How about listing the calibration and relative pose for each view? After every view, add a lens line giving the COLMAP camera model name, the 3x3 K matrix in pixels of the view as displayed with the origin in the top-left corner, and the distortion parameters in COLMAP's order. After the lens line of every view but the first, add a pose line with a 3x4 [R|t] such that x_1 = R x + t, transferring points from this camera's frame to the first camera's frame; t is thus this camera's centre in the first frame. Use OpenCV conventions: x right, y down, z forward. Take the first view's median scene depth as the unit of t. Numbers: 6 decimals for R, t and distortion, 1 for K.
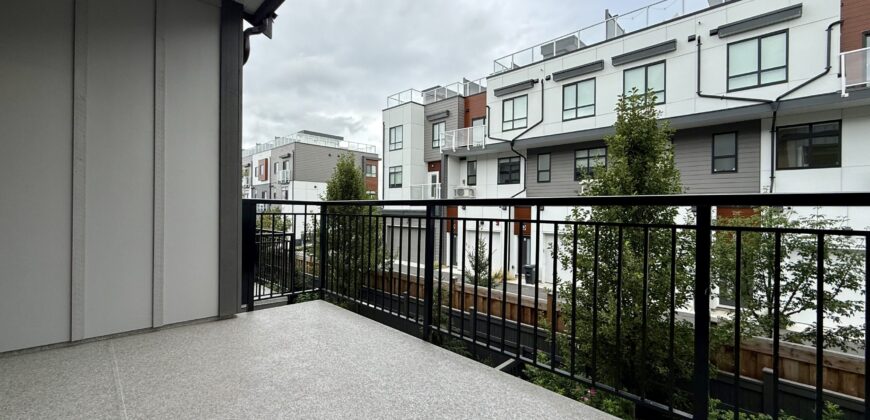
lens RADIAL K [[347.0, 0, 426.0], [0, 347.0, 208.0], [0, 0, 1]] dist [-0.000082, 0.000169]
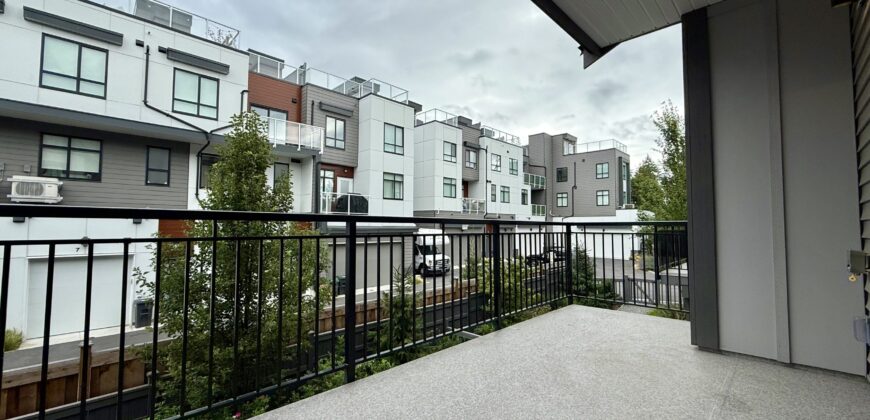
lens RADIAL K [[347.0, 0, 433.4], [0, 347.0, 212.2], [0, 0, 1]] dist [-0.000082, 0.000169]
pose [[-0.000090, 0.028211, 0.999602, -0.191915], [-0.009294, 0.999559, -0.028211, -0.000337], [-0.999957, -0.009293, 0.000172, 0.185920]]
